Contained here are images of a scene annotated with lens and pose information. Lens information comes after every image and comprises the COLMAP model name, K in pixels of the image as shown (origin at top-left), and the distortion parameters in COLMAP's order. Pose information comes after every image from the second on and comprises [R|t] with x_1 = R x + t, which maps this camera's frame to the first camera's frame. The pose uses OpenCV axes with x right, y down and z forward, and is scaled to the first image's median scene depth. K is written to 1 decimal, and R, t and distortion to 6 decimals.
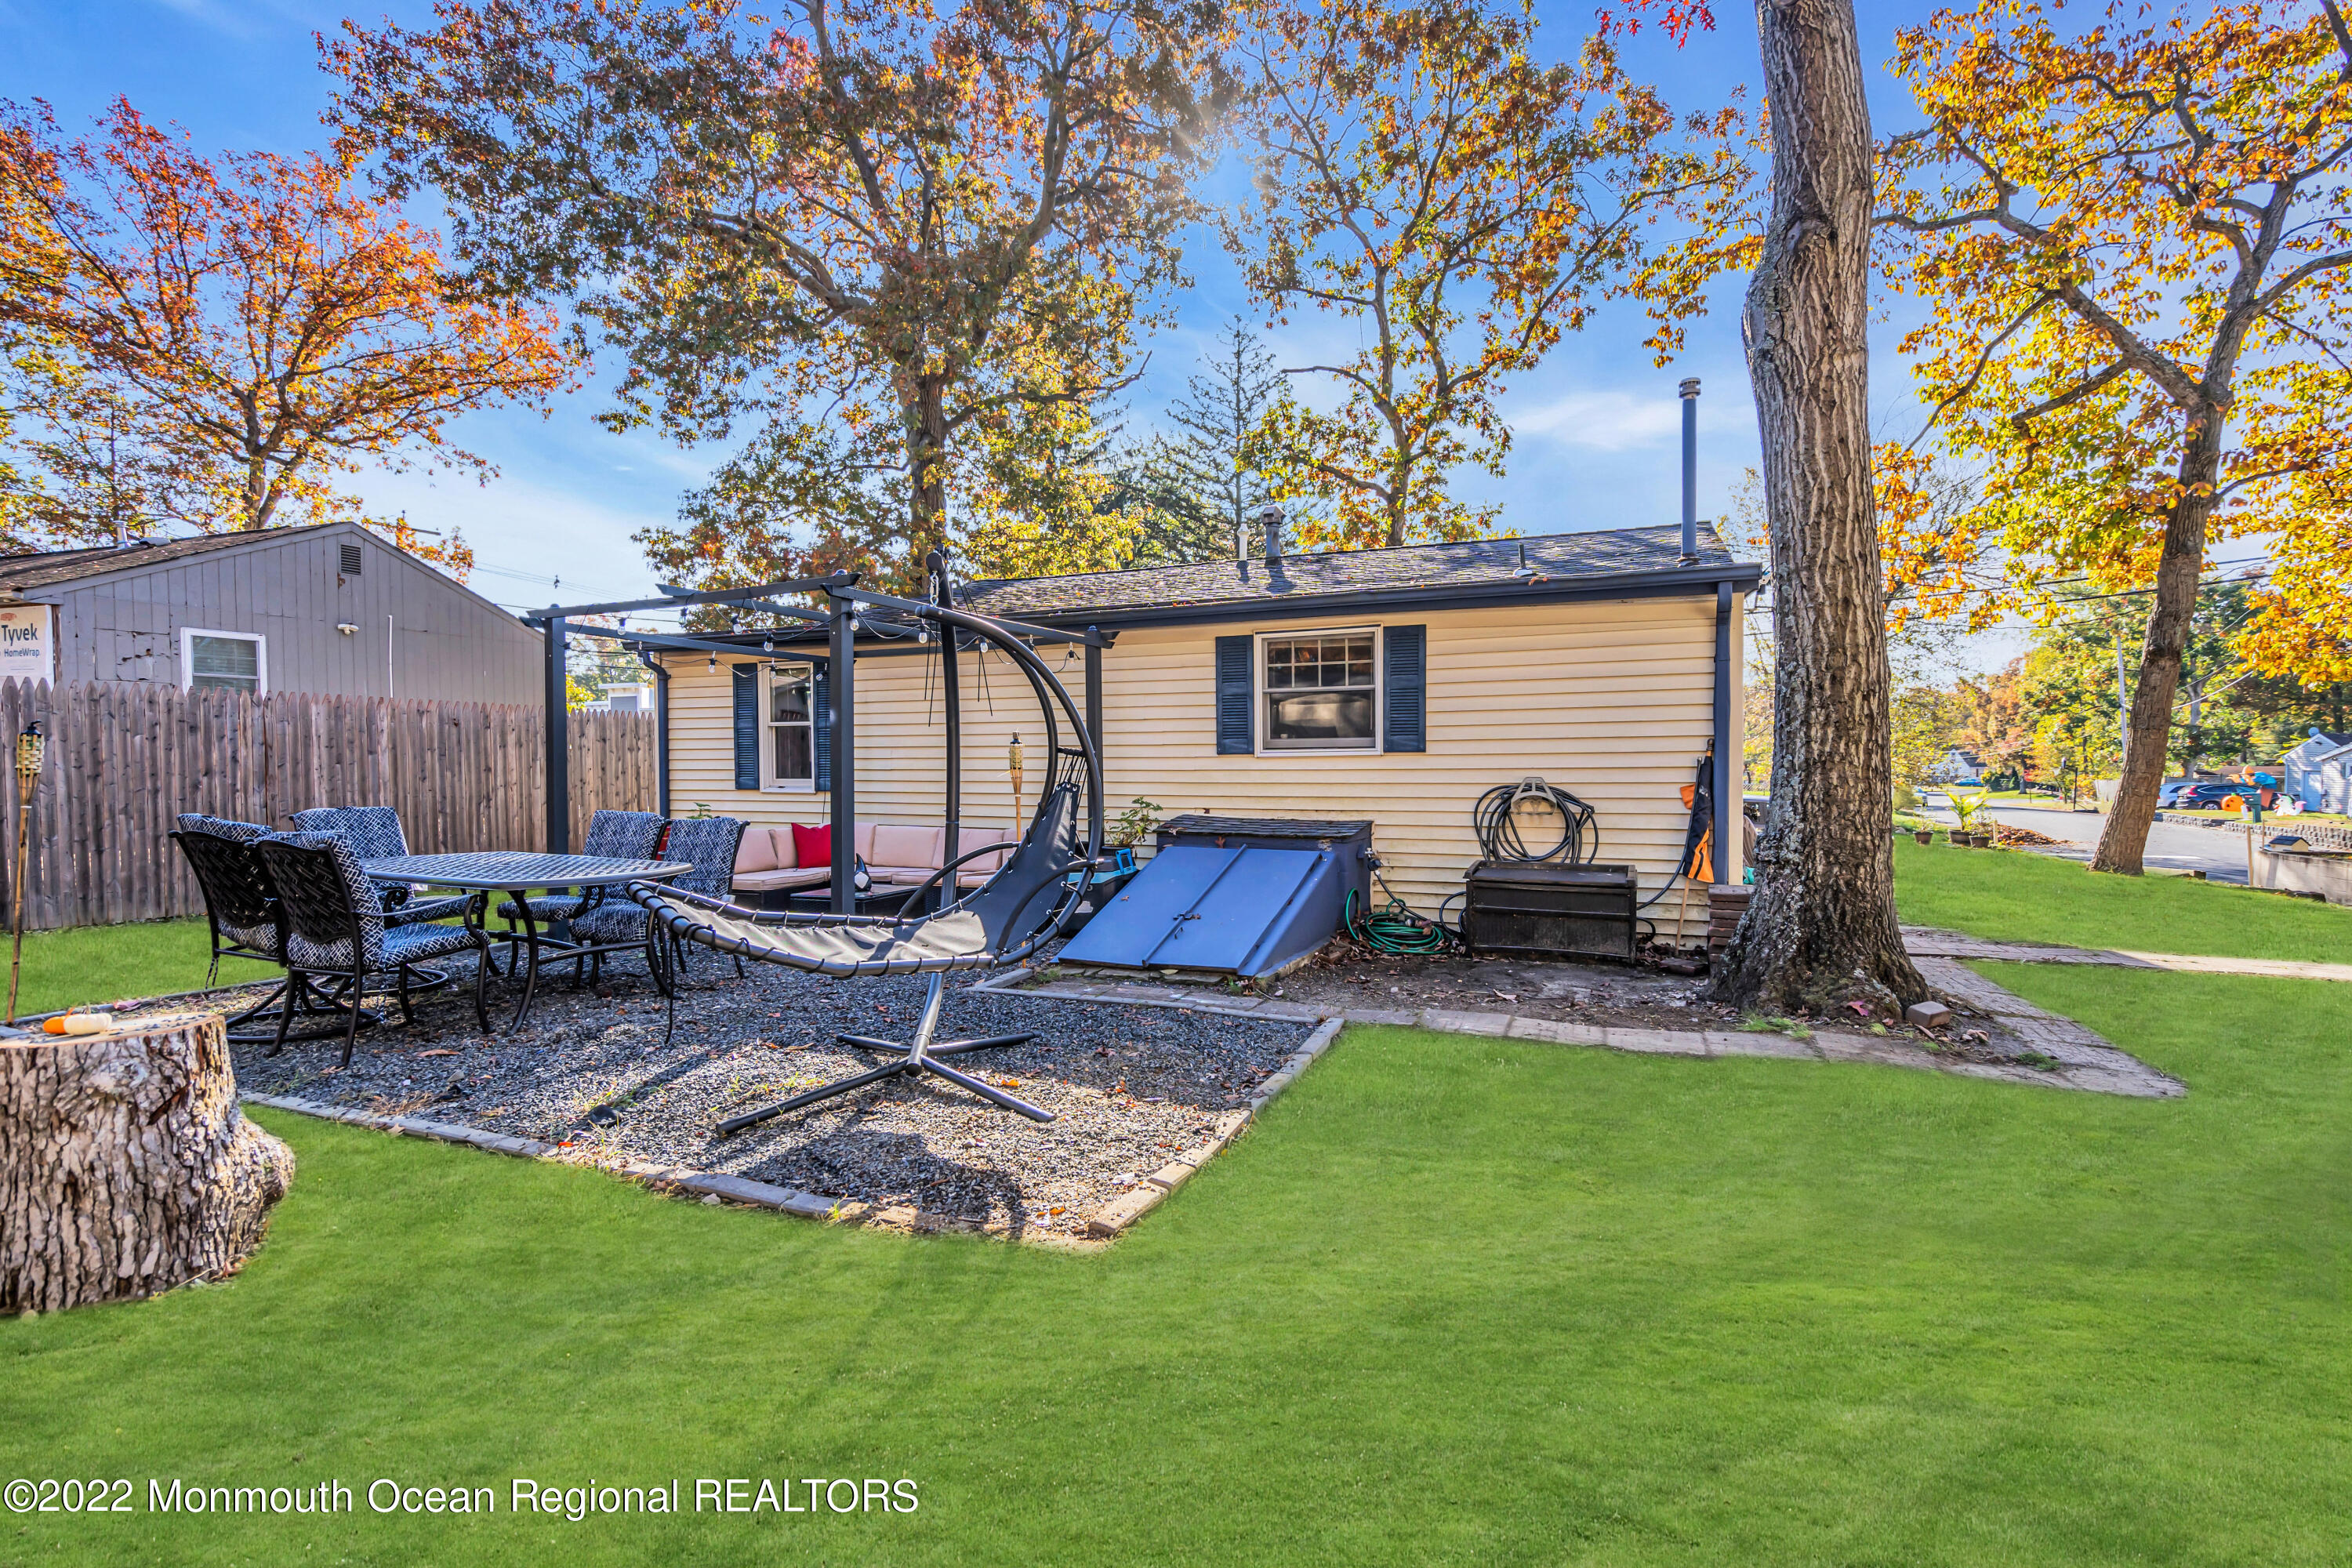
lens RADIAL K [[1060.2, 0, 1188.7], [0, 1060.2, 780.2], [0, 0, 1]] dist [0.000420, 0.000521]
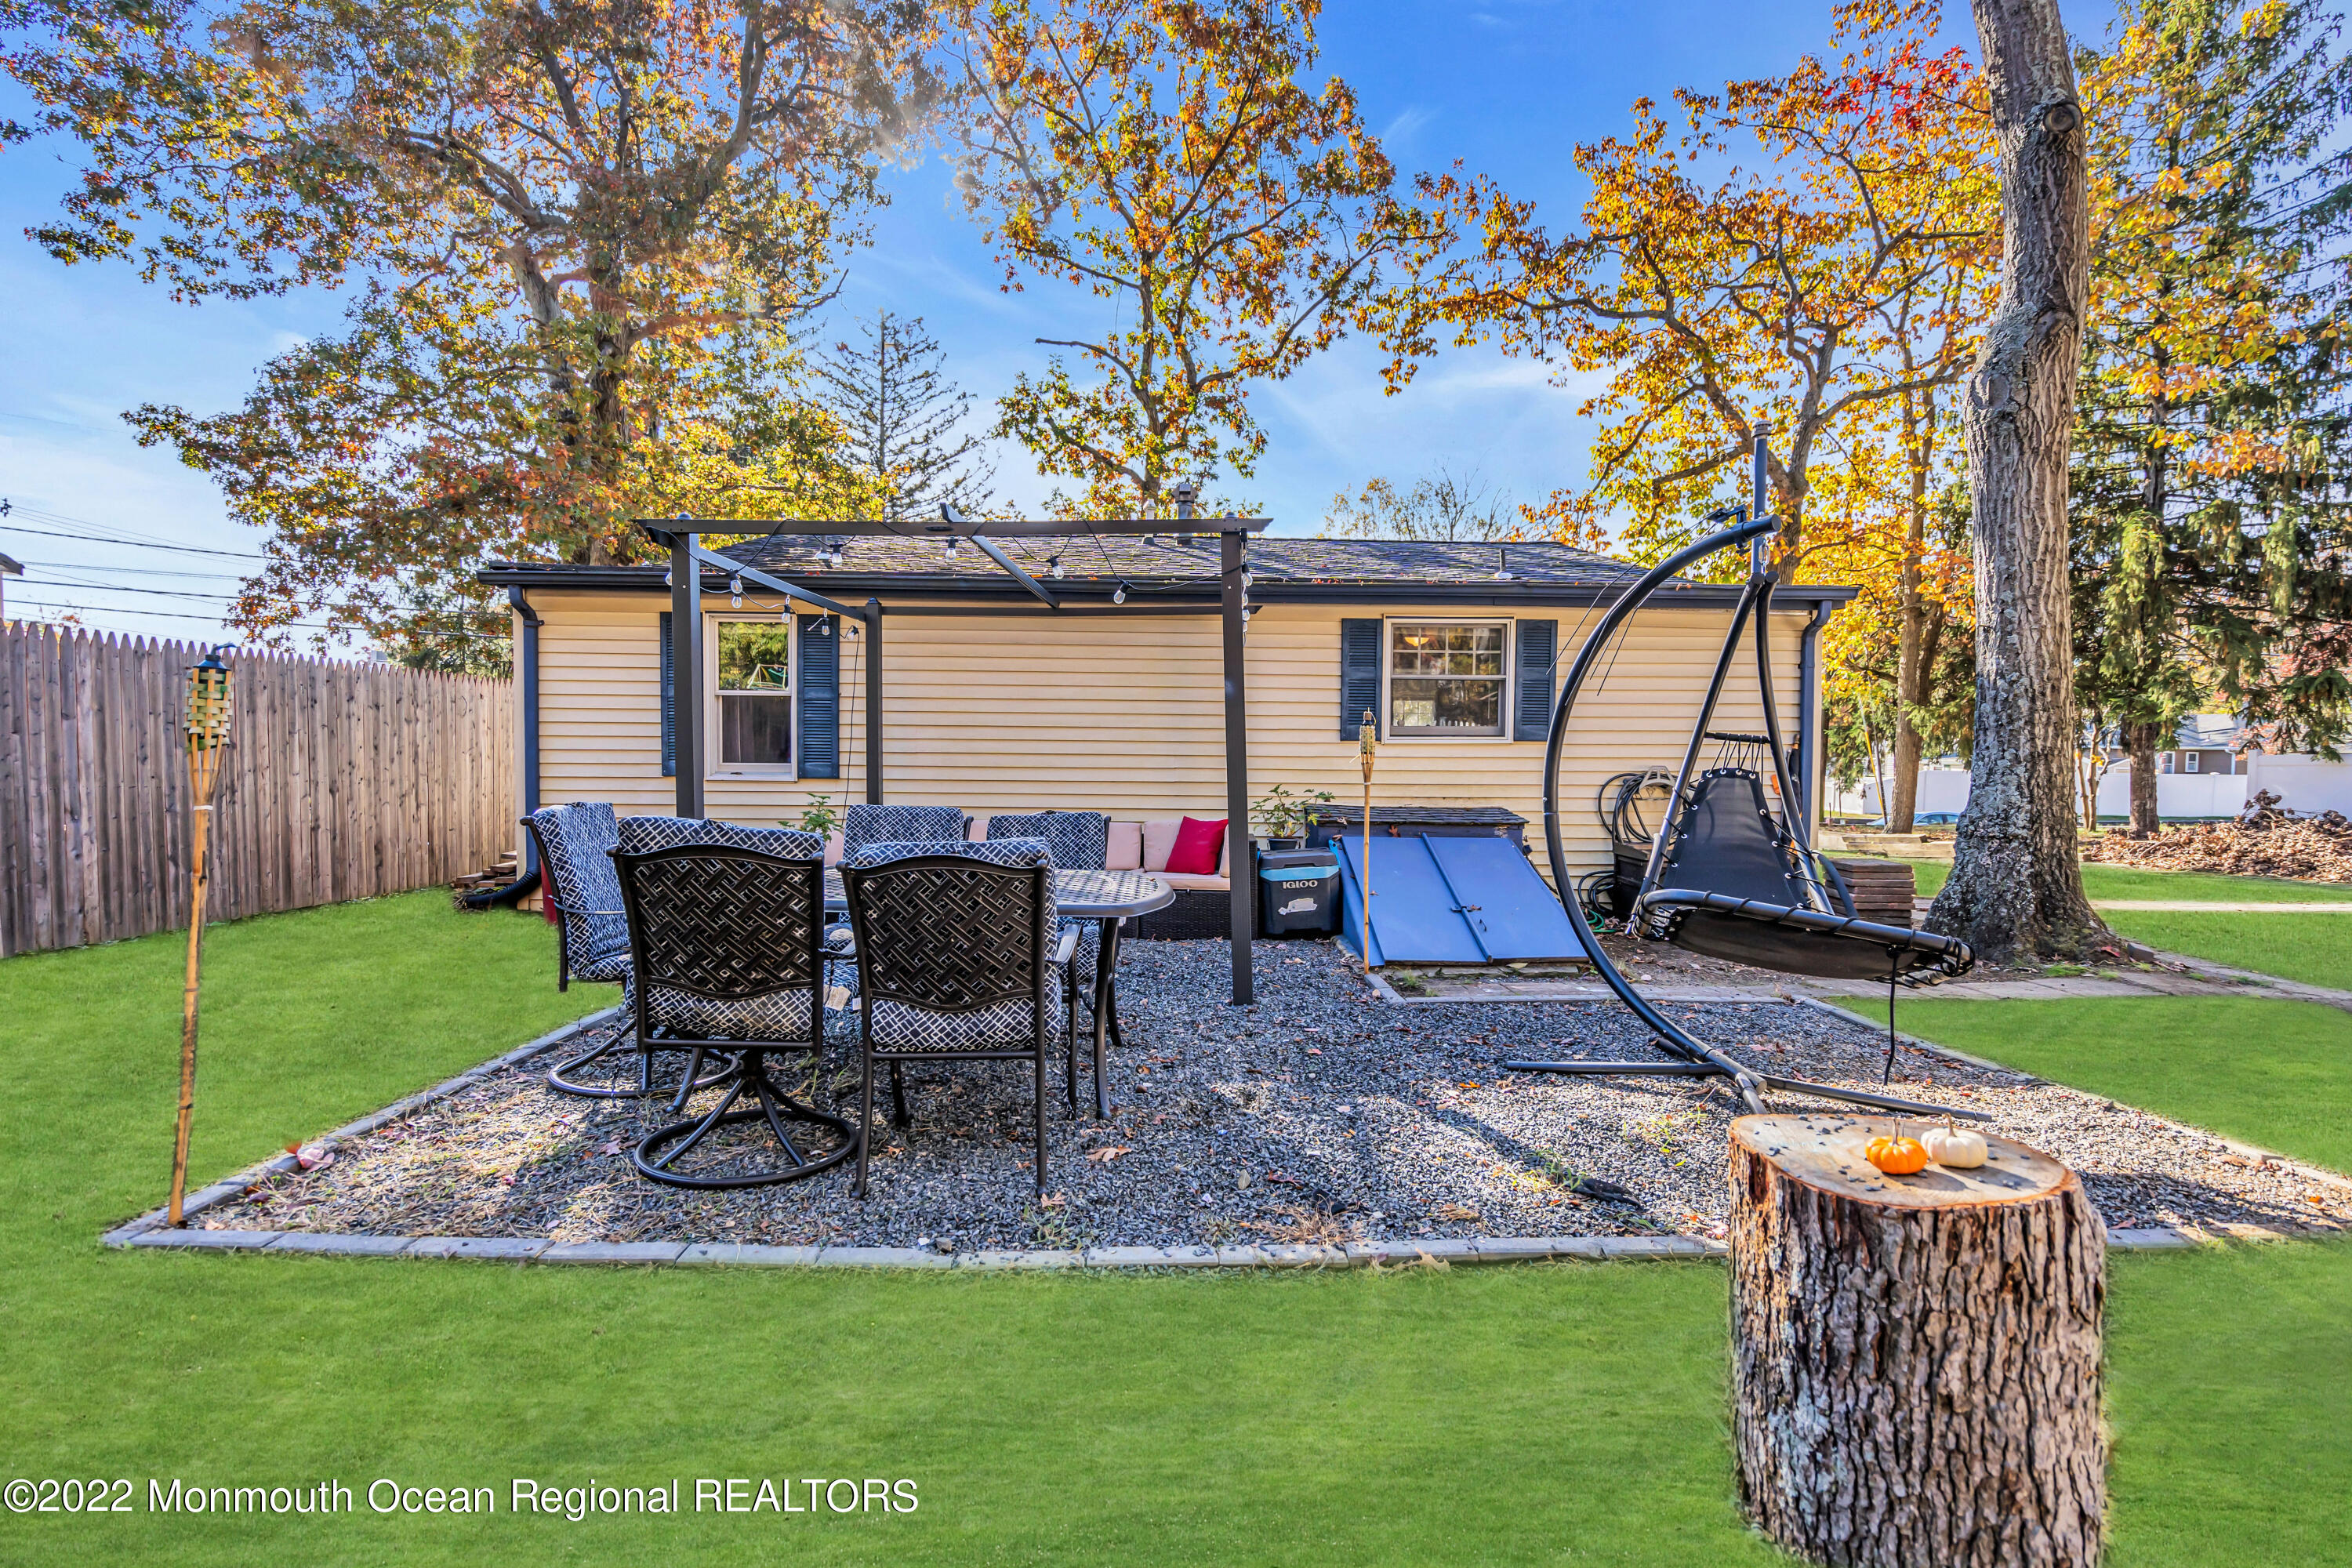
lens RADIAL K [[1060.2, 0, 1188.7], [0, 1060.2, 780.2], [0, 0, 1]] dist [0.000420, 0.000521]
pose [[0.907903, -0.000539, 0.419180, -0.506201], [-0.004419, 0.999931, 0.010857, 0.001933], [-0.419157, -0.011710, 0.907838, 0.183038]]
